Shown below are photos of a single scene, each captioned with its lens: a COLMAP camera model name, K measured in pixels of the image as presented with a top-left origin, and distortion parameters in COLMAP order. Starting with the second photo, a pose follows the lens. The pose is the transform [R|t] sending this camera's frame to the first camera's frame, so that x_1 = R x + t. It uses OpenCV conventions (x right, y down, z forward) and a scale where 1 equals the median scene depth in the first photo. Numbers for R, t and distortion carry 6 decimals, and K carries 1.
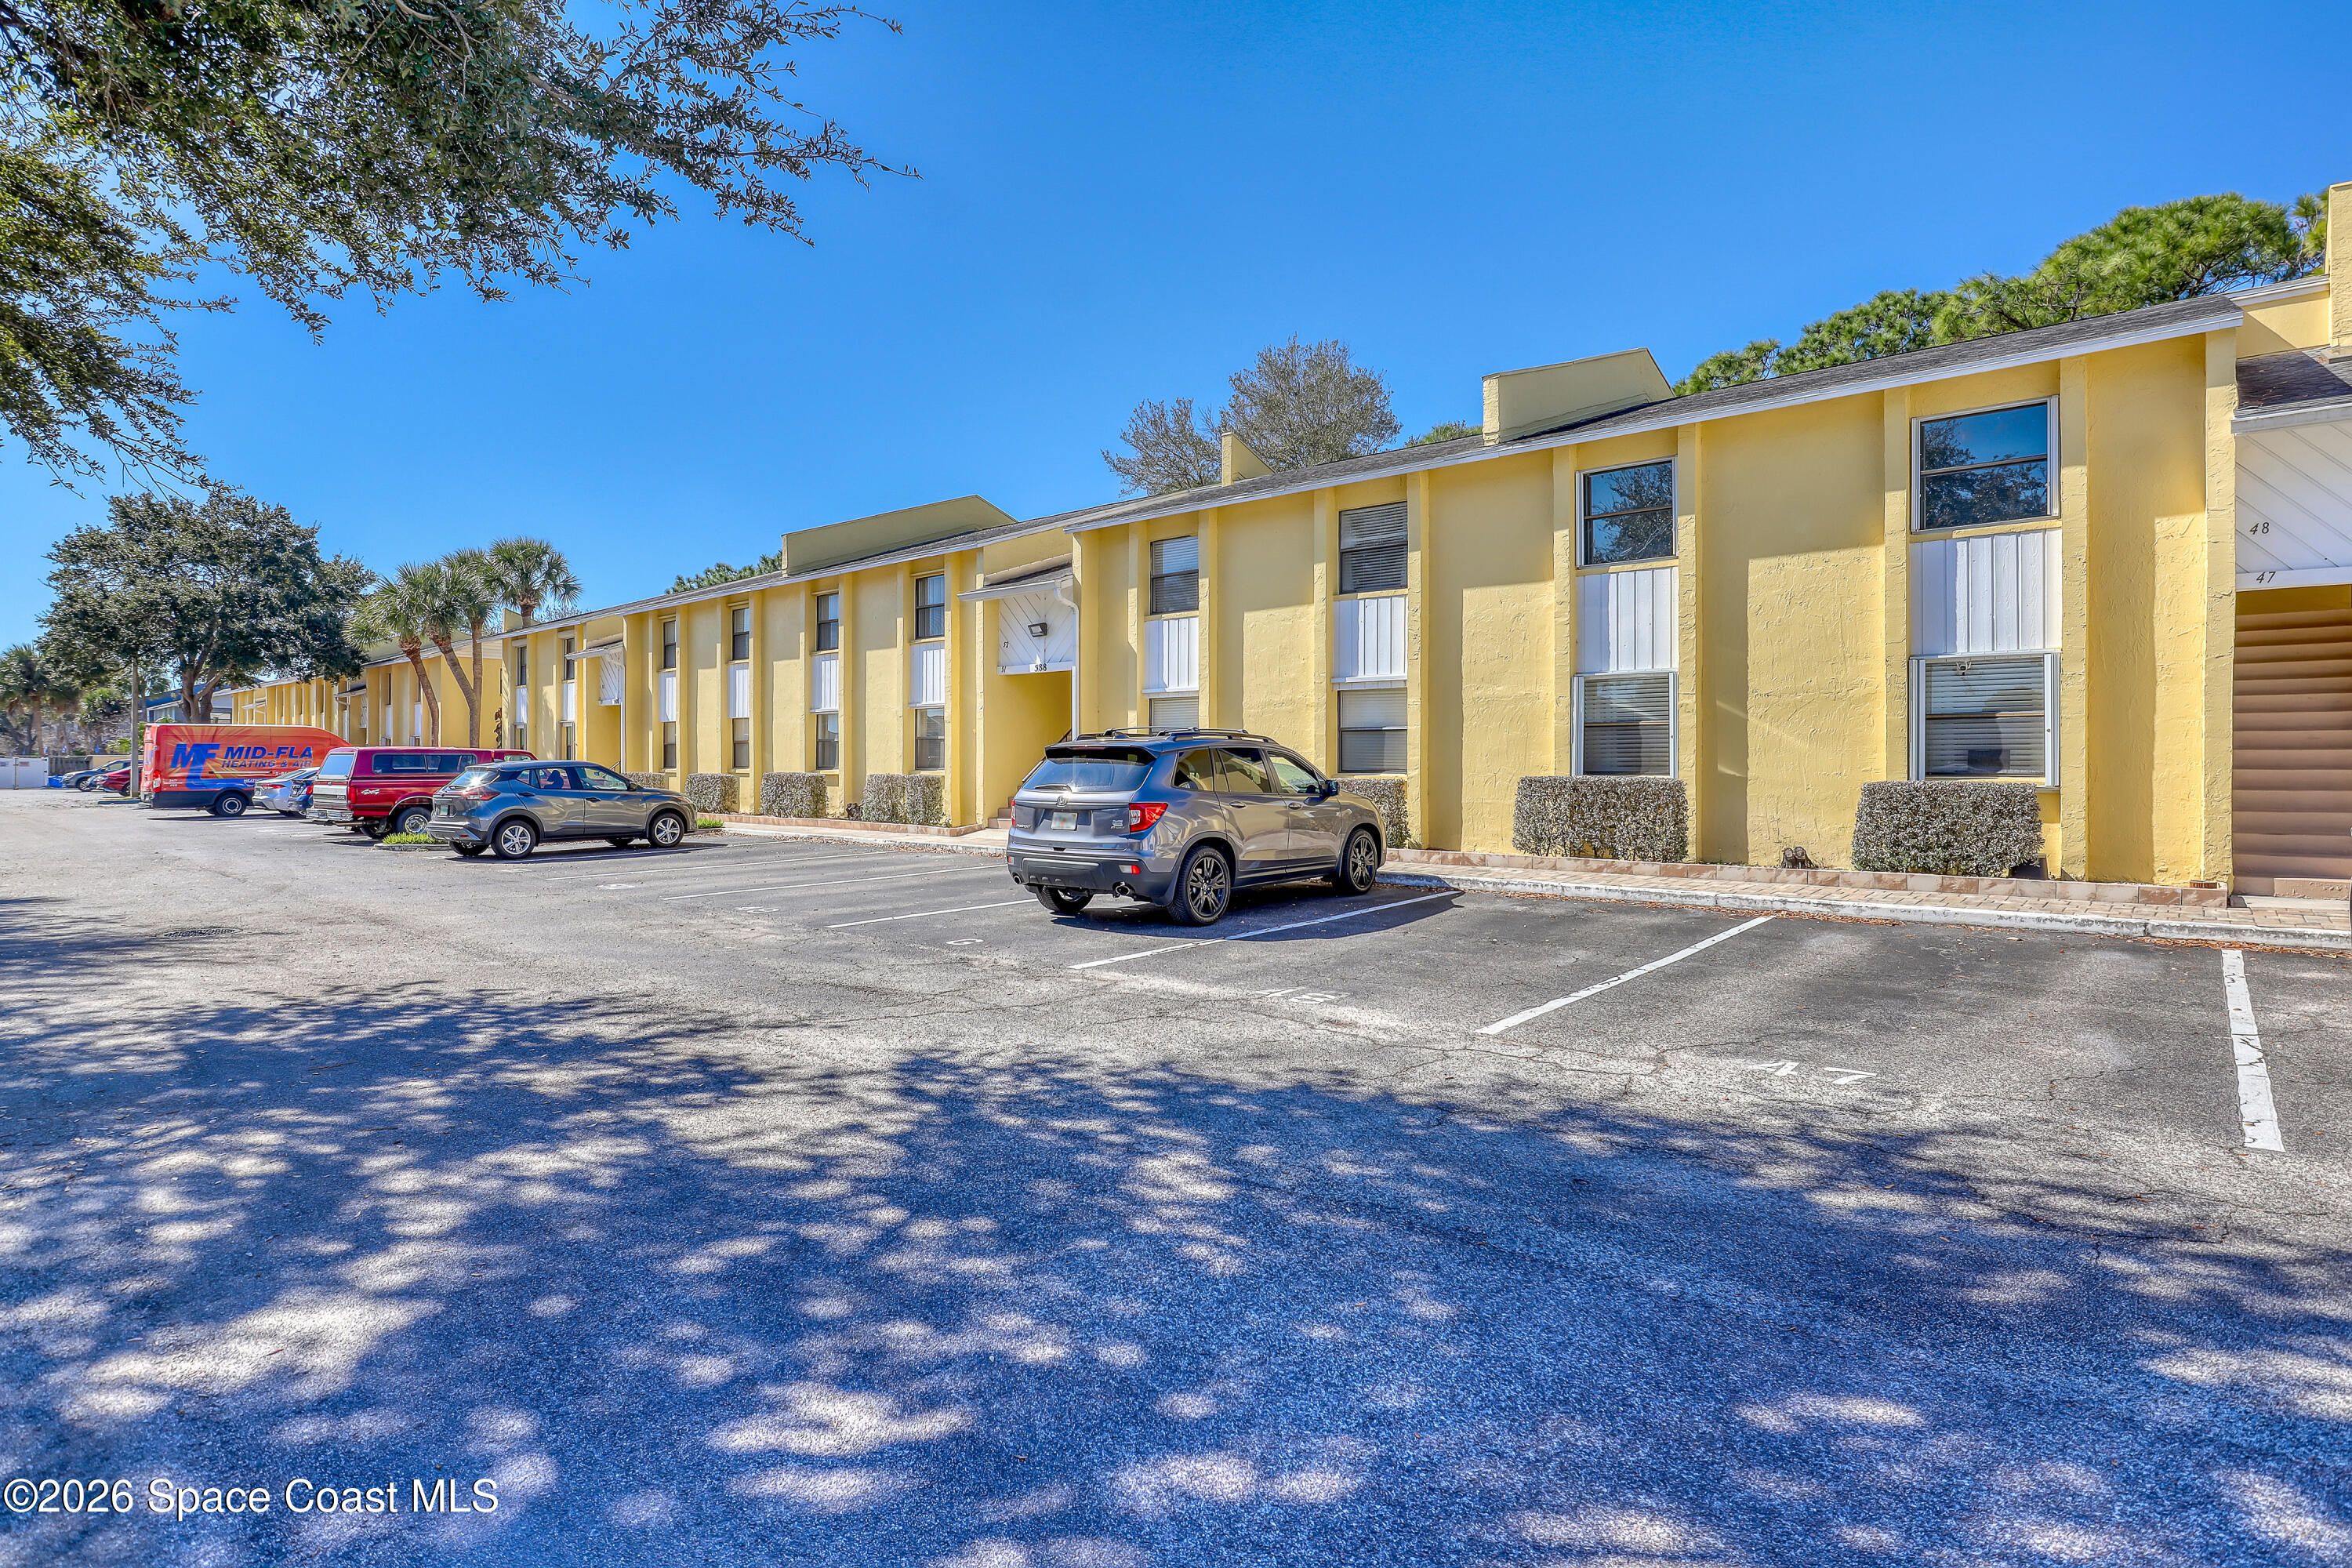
lens RADIAL K [[1222.0, 0, 1187.0], [0, 1222.0, 783.6], [0, 0, 1]] dist [-0.057368, 0.017276]
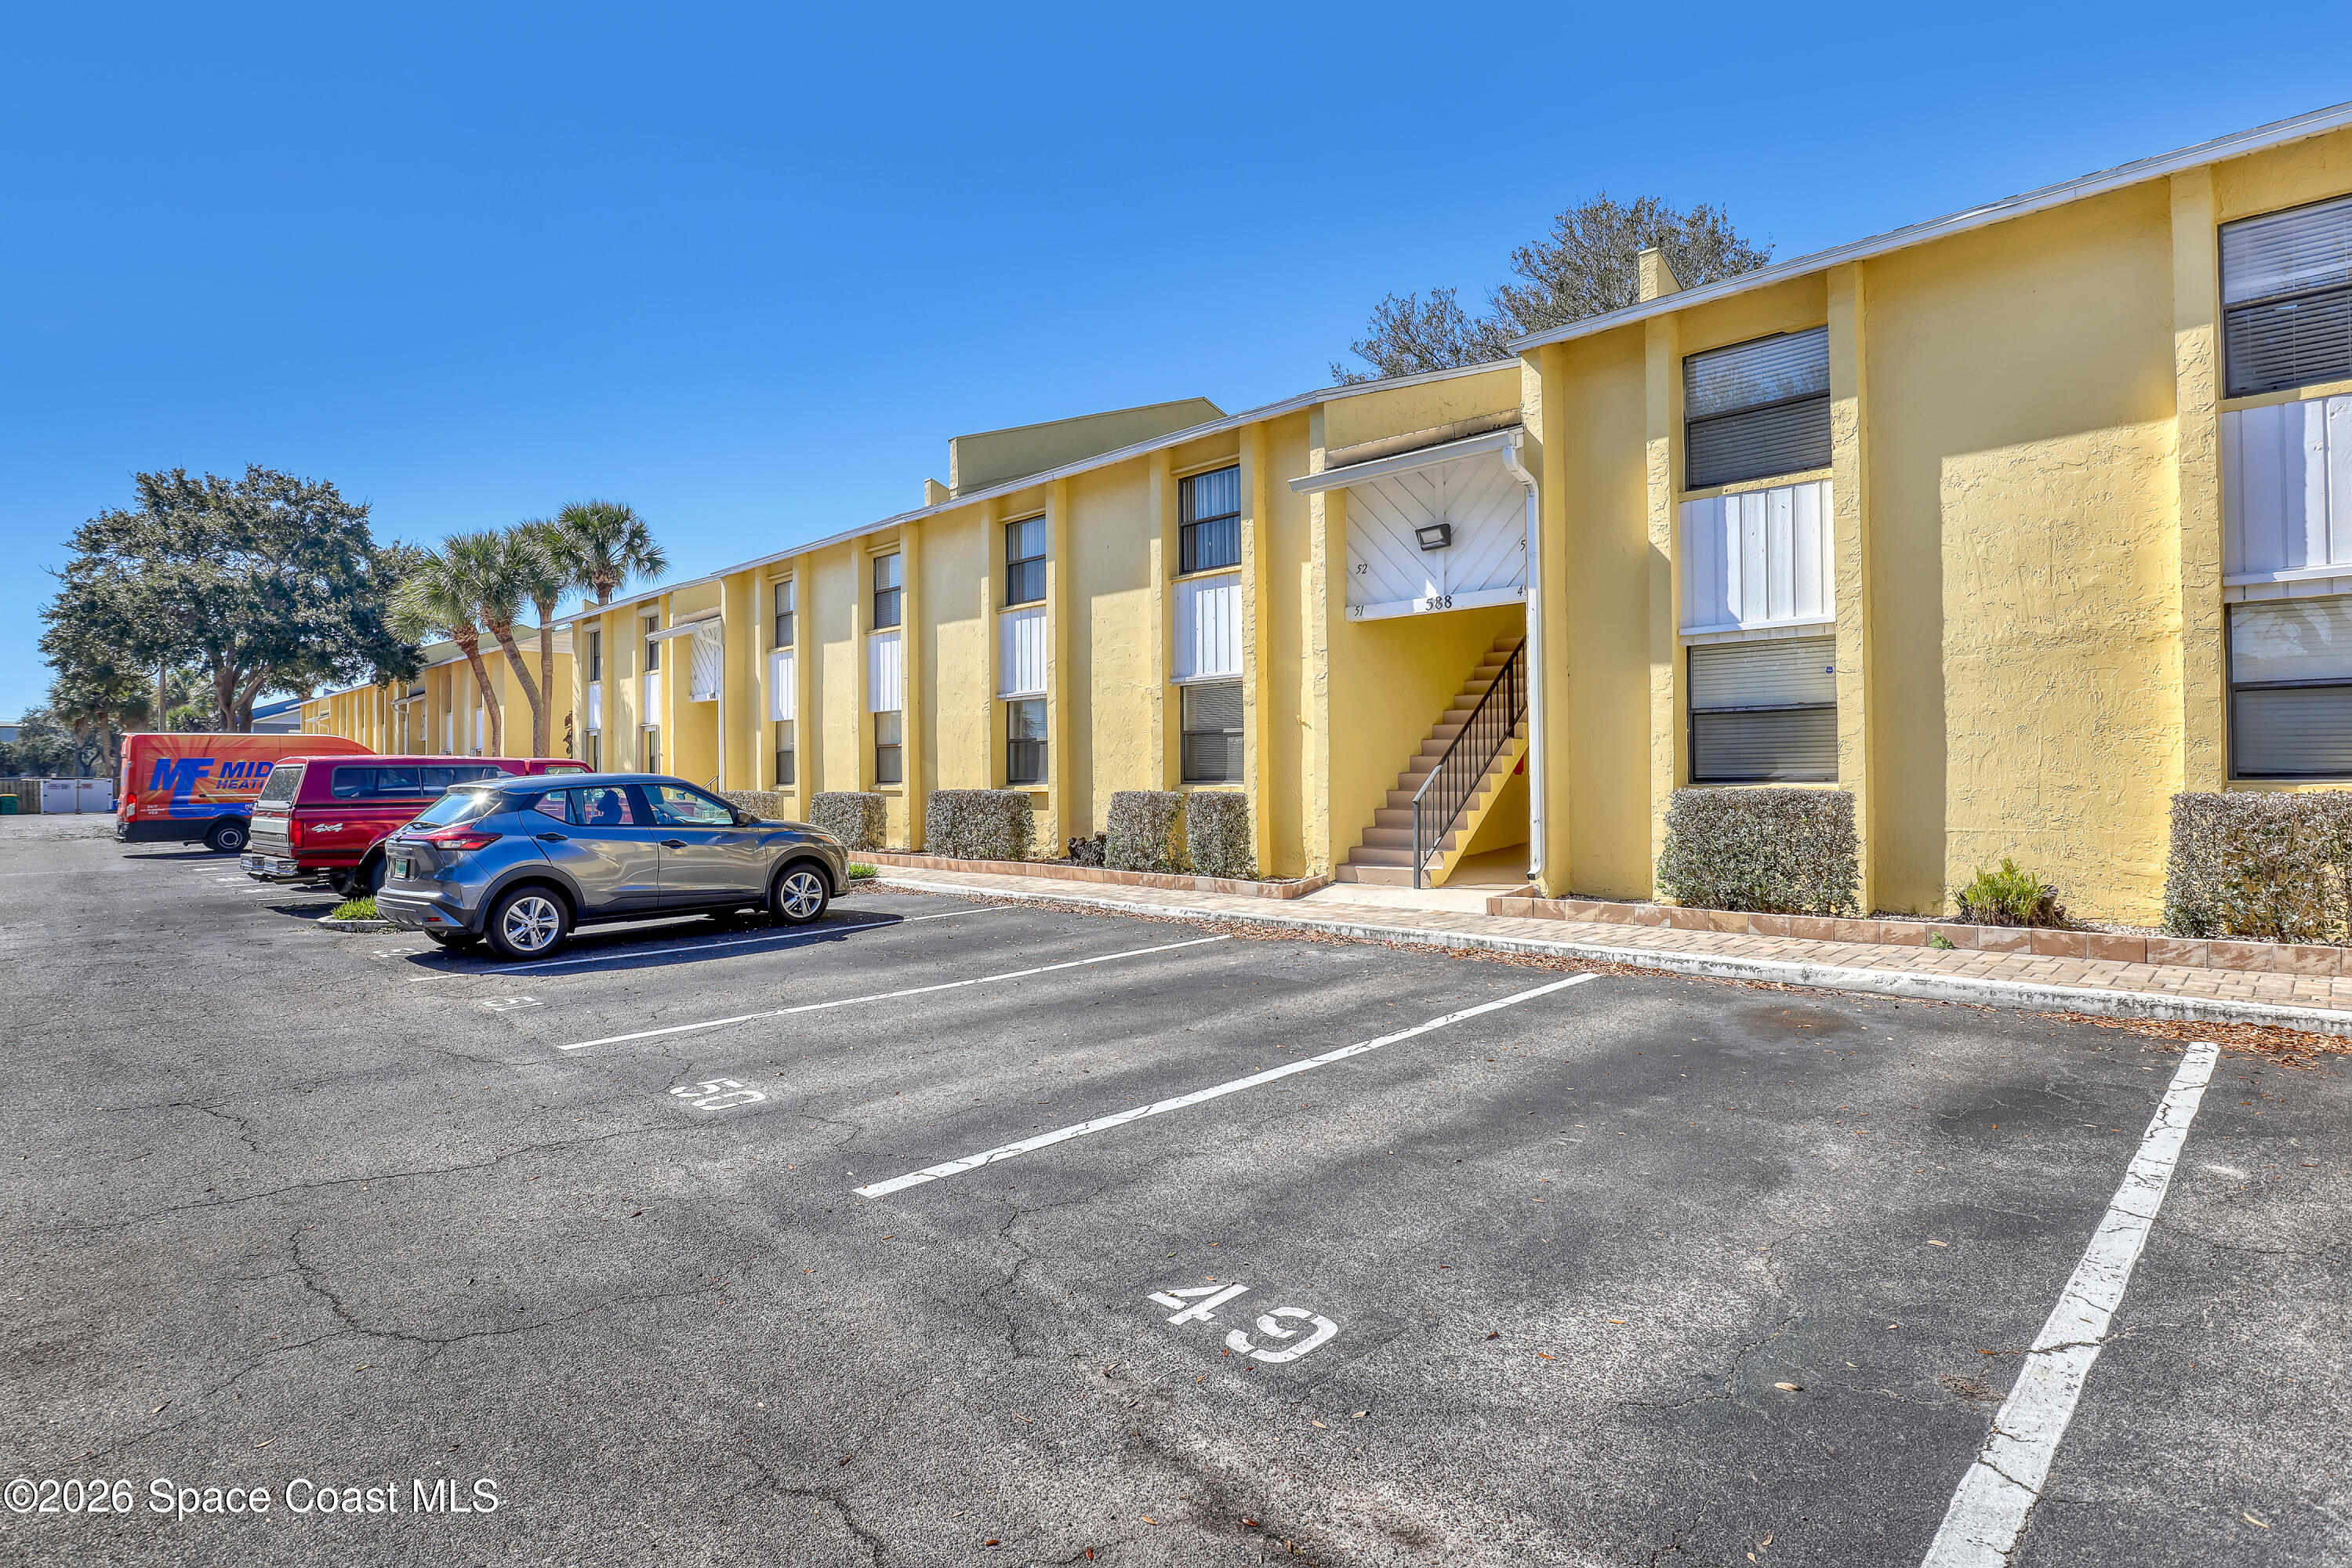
lens RADIAL K [[1200.8, 0, 1150.6], [0, 1200.8, 779.6], [0, 0, 1]] dist [-0.053032, 0.014925]
pose [[0.995991, -0.010373, -0.088850, -0.147229], [0.009249, 0.999872, -0.013056, -0.004453], [0.088974, 0.012182, 0.995959, 0.309963]]
